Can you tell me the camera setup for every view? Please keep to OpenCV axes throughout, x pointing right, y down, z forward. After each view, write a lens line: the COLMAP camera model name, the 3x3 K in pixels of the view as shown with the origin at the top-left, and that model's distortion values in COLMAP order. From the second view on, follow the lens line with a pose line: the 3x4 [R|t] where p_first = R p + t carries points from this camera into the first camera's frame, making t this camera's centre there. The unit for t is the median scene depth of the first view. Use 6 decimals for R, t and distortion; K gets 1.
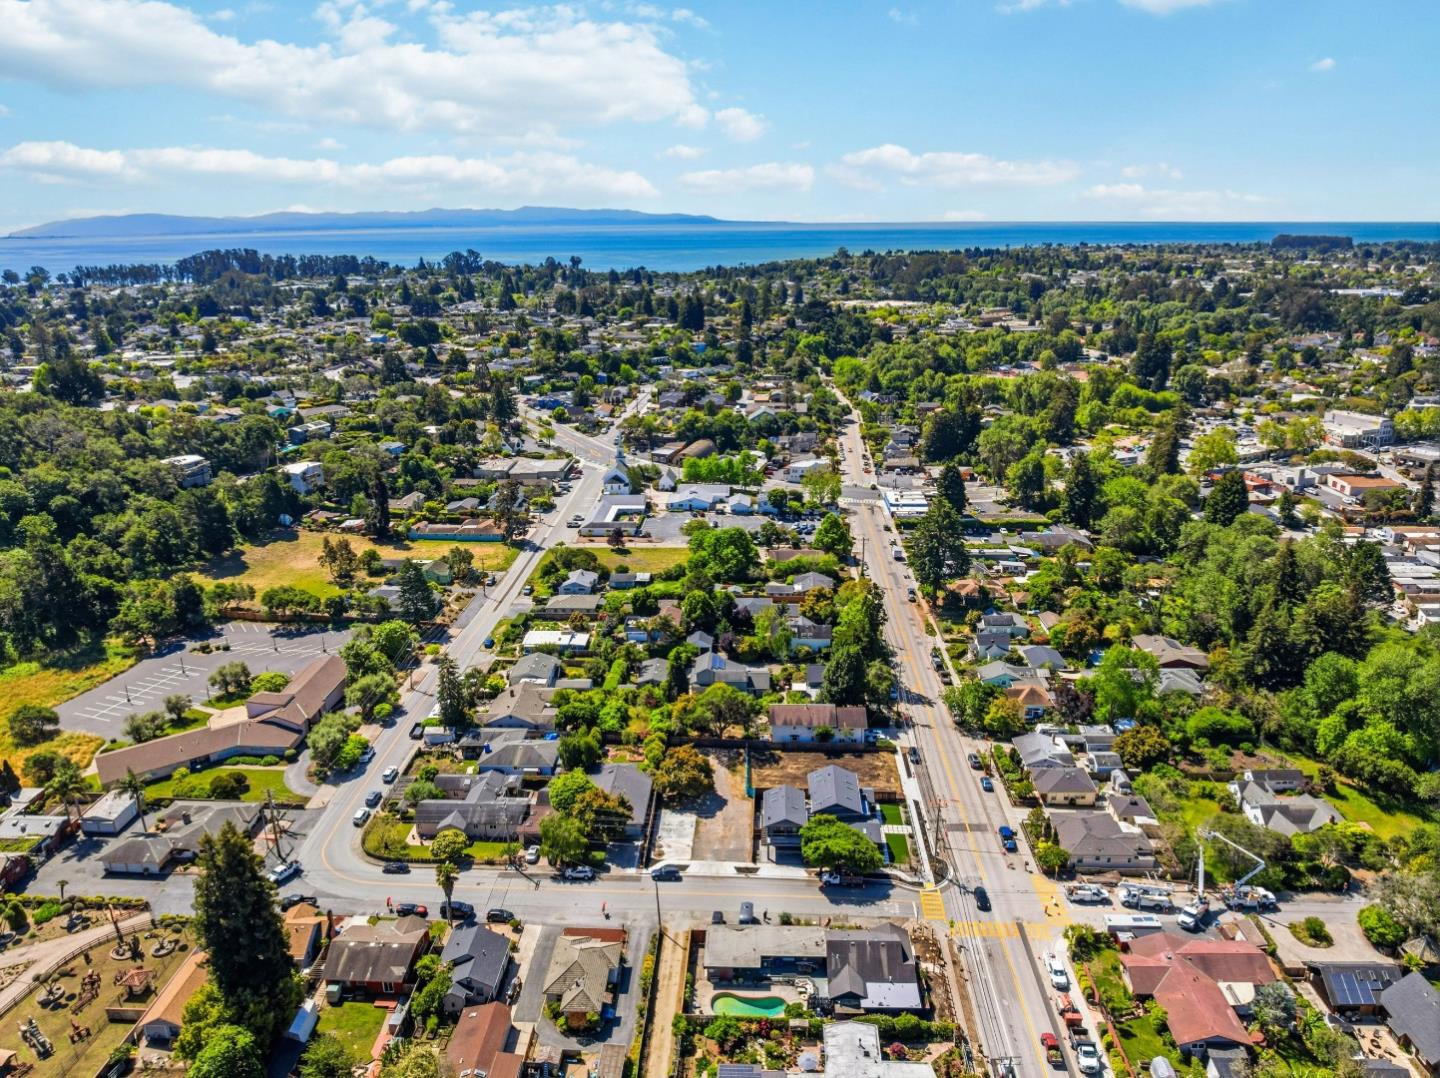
lens RADIAL K [[1019.2, 0, 727.6], [0, 1019.2, 542.2], [0, 0, 1]] dist [-0.043031, 0.005702]
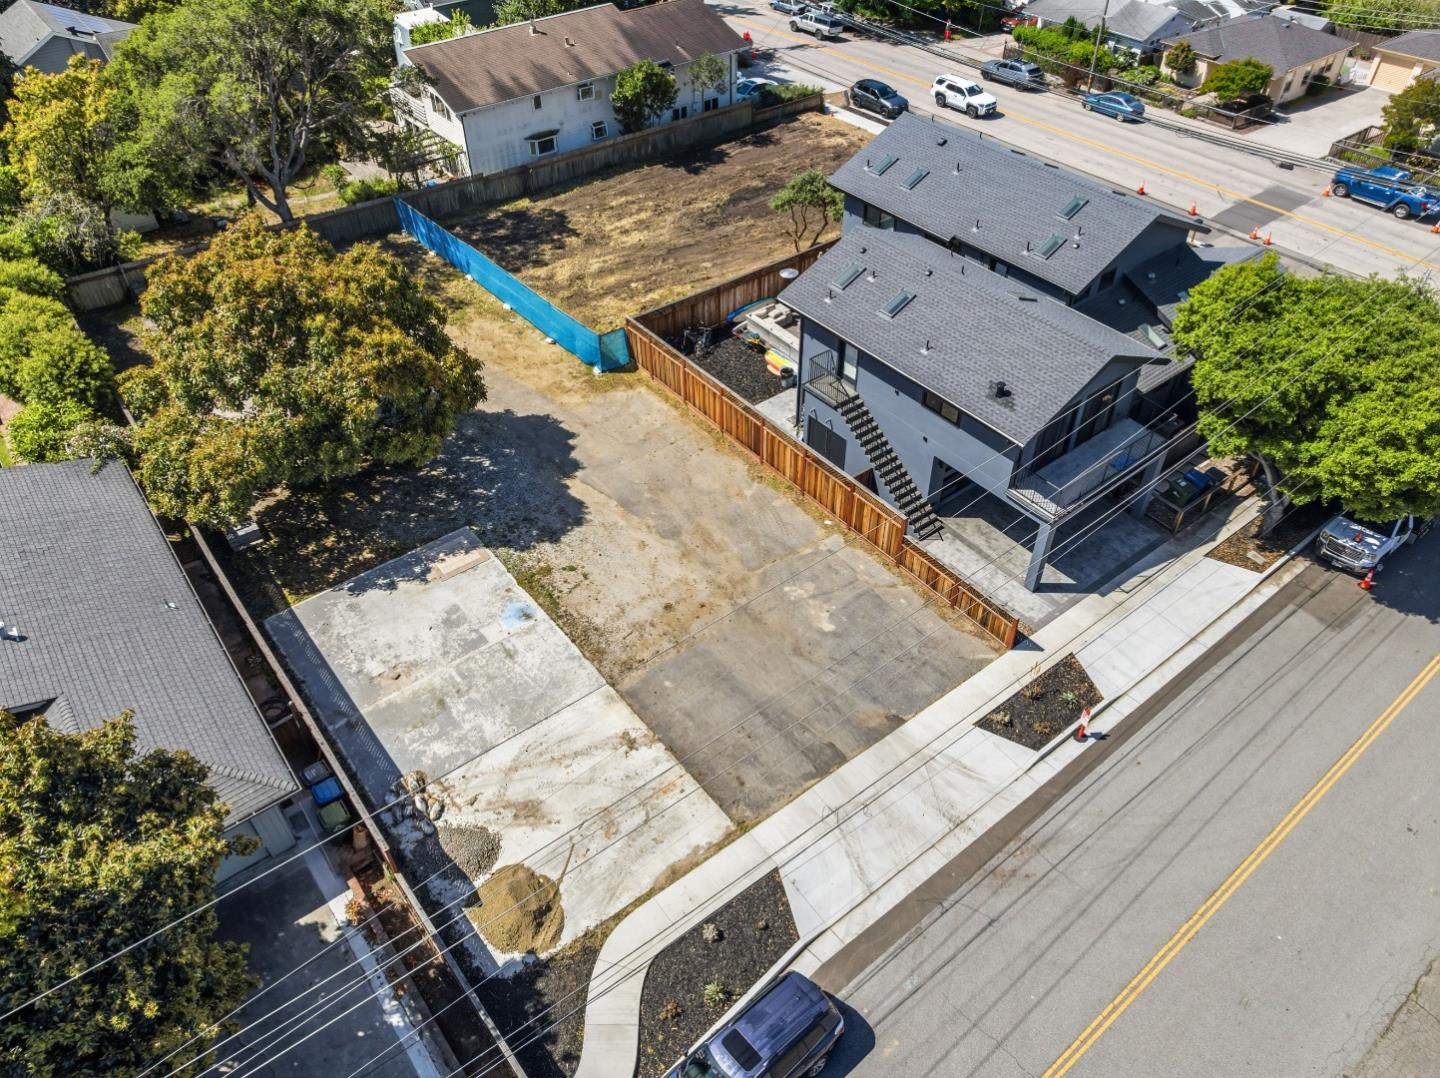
lens RADIAL K [[1019.2, 0, 731.3], [0, 1019.2, 522.0], [0, 0, 1]] dist [-0.043031, 0.005702]
pose [[0.758729, -0.428358, 0.490755, -0.084478], [0.197191, 0.869063, 0.453701, 0.184371], [-0.620843, -0.247464, 0.743852, 0.815487]]
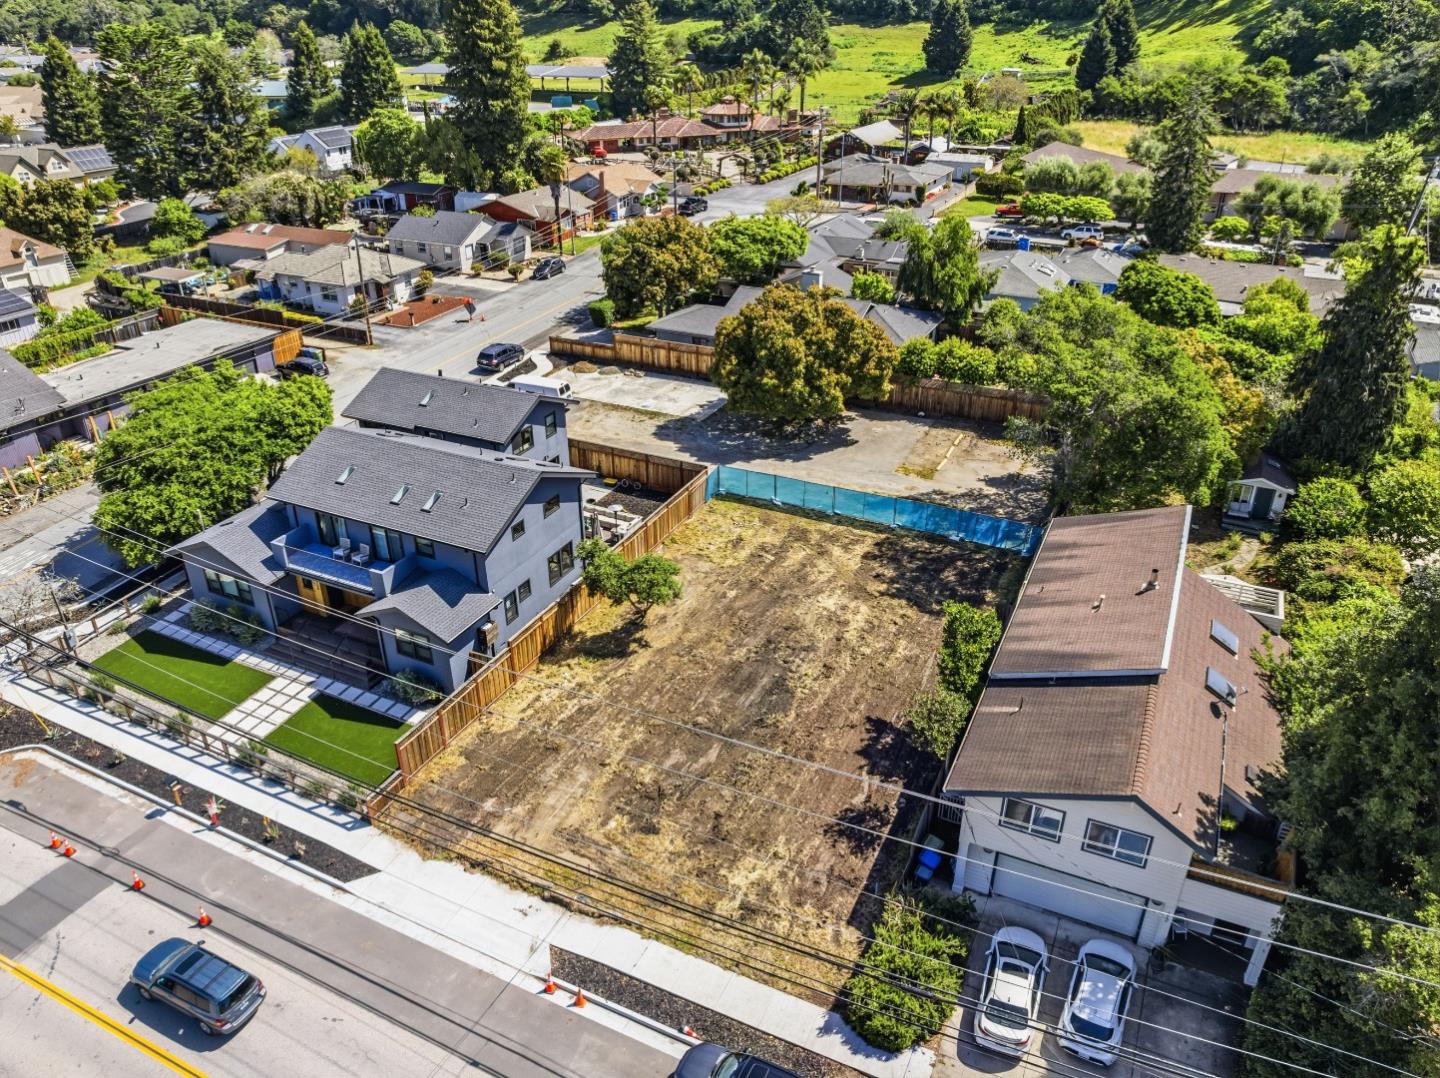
lens RADIAL K [[1019.2, 0, 724.8], [0, 1019.2, 538.3], [0, 0, 1]] dist [-0.043031, 0.005702]
pose [[-0.392752, 0.450071, -0.801987, 0.287441], [-0.276165, 0.774093, 0.569661, 0.077430], [0.877200, 0.445216, -0.179732, 1.077496]]
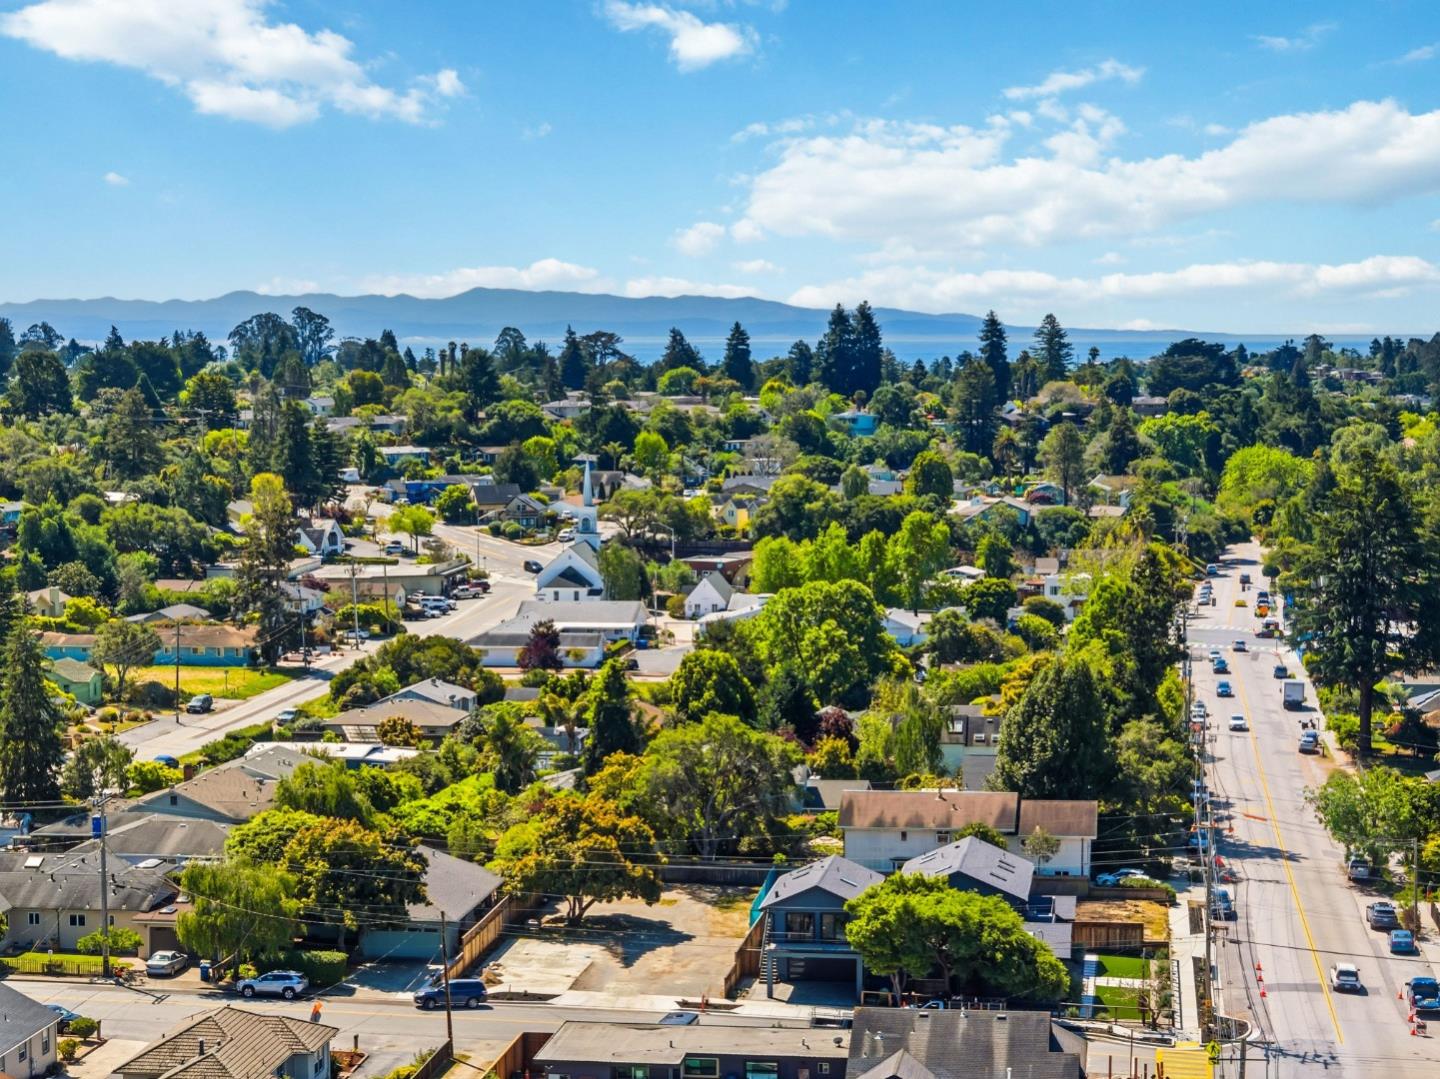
lens RADIAL K [[2909.7, 0, 717.4], [0, 2909.7, 540.0], [0, 0, 1]] dist [-0.068500, 0.000000]
pose [[0.994422, 0.014568, -0.104465, 0.119332], [-0.038789, 0.971522, -0.233754, 0.364353], [0.098084, 0.236502, 0.966668, -0.082114]]
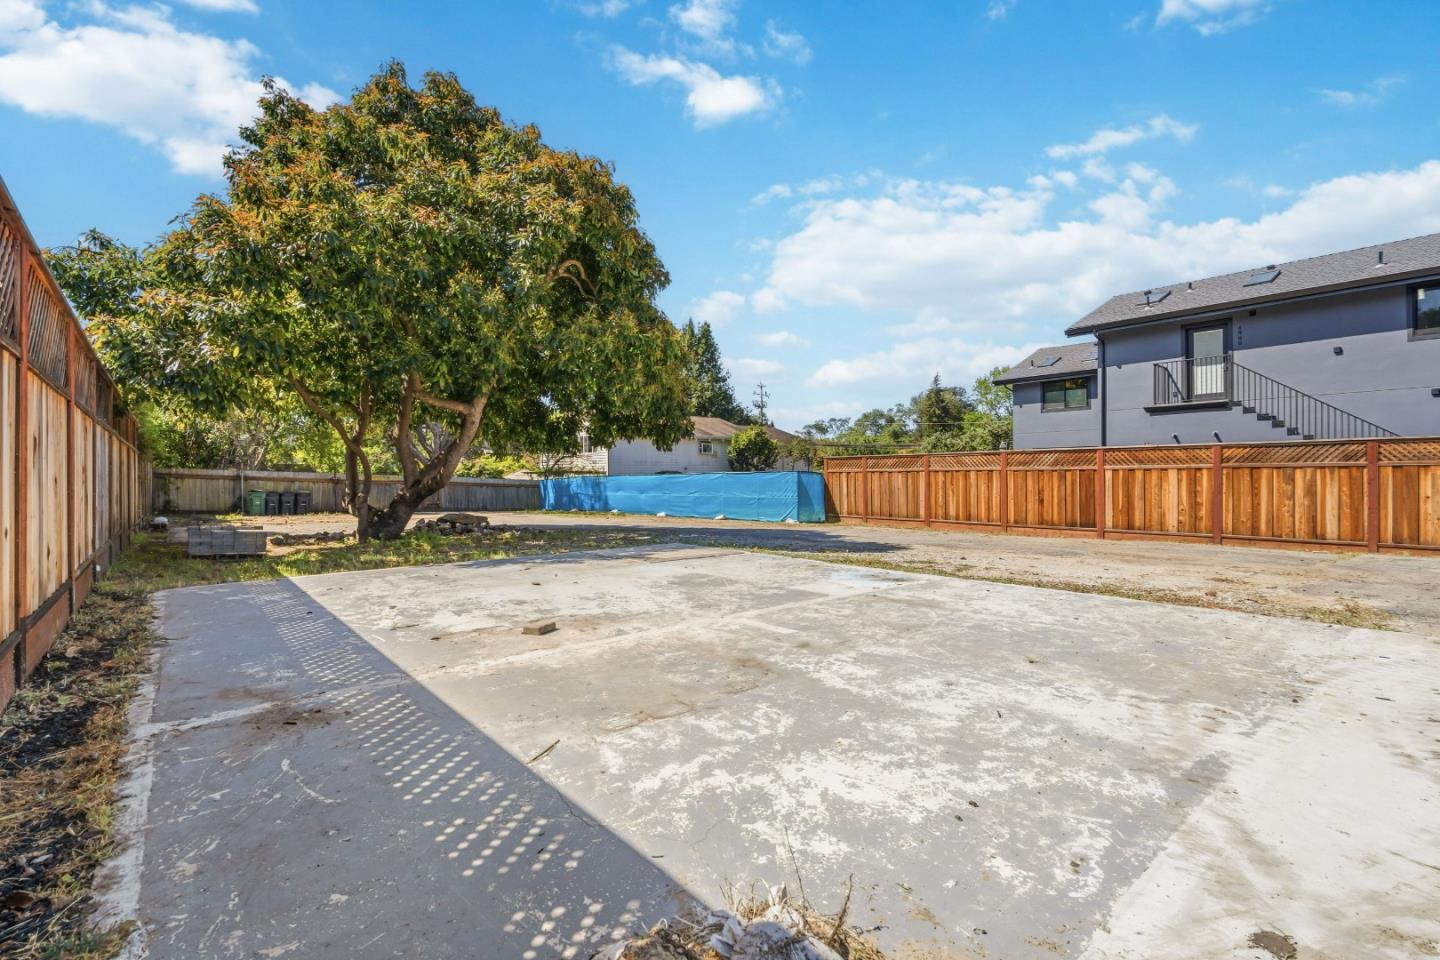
lens RADIAL K [[665.4, 0, 725.9], [0, 665.4, 480.2], [0, 0, 1]] dist [0.012197, -0.003251]
pose [[0.747056, 0.001739, 0.664759, -0.069254], [0.203327, 0.951474, -0.230987, 0.269655], [-0.632903, 0.307723, 0.710451, 0.933457]]
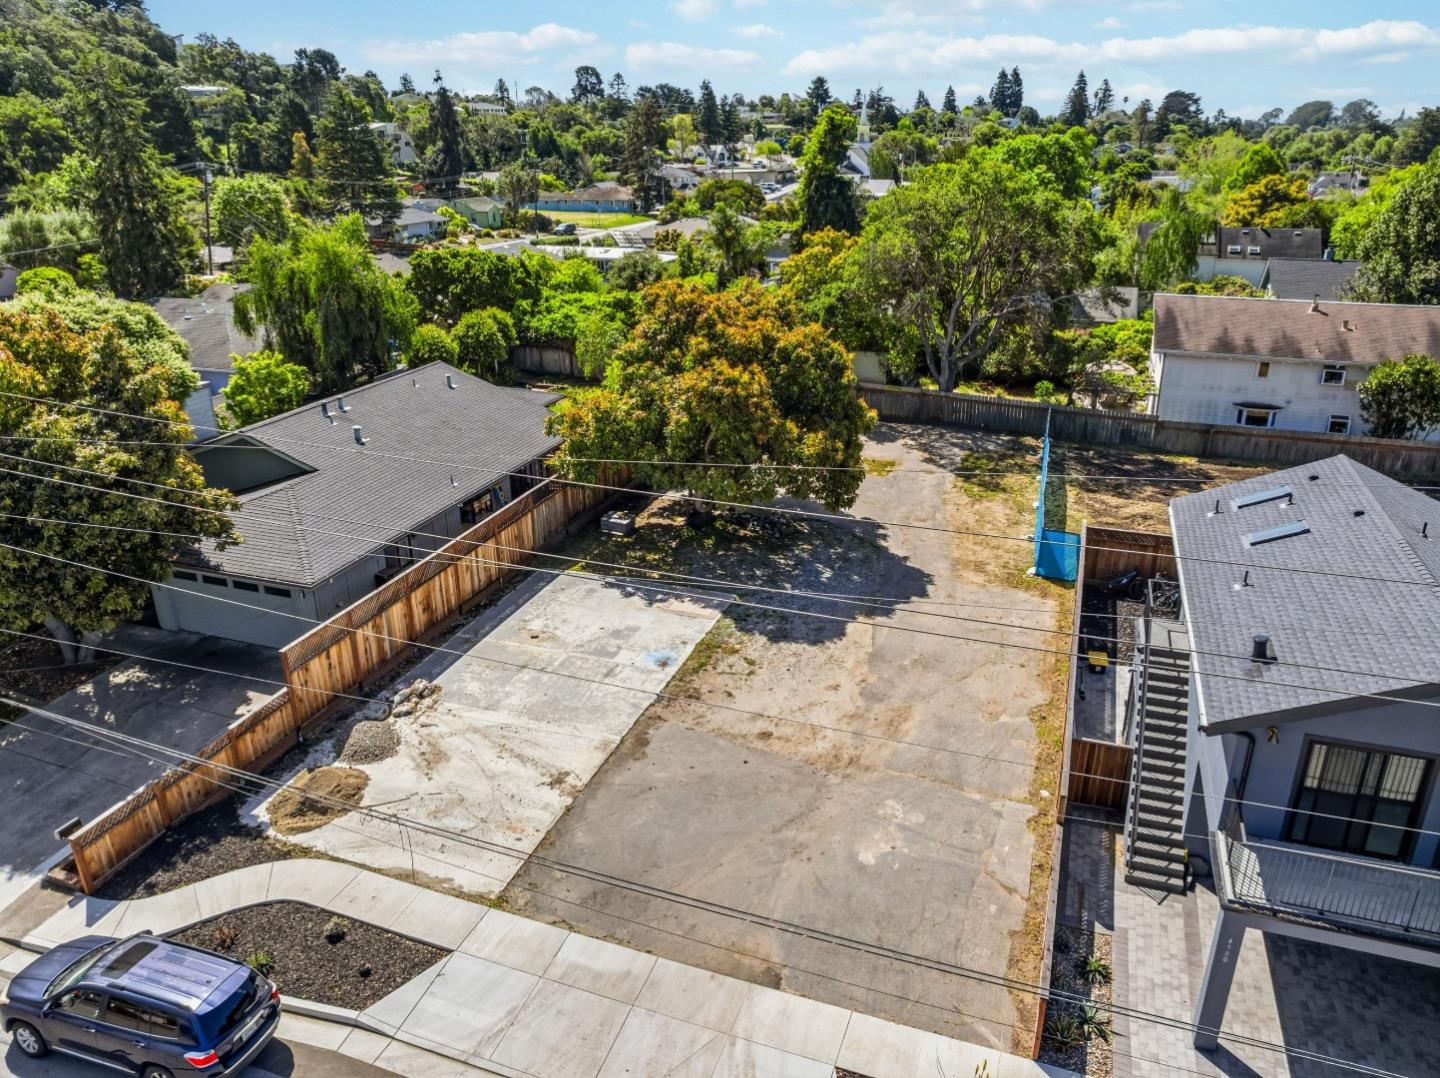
lens RADIAL K [[1019.2, 0, 726.4], [0, 1019.2, 531.5], [0, 0, 1]] dist [-0.043031, 0.005702]
pose [[0.956749, 0.111793, -0.268576, 0.014131], [-0.093903, 0.992474, 0.078598, 0.235138], [0.275341, -0.049979, 0.960047, 0.814685]]
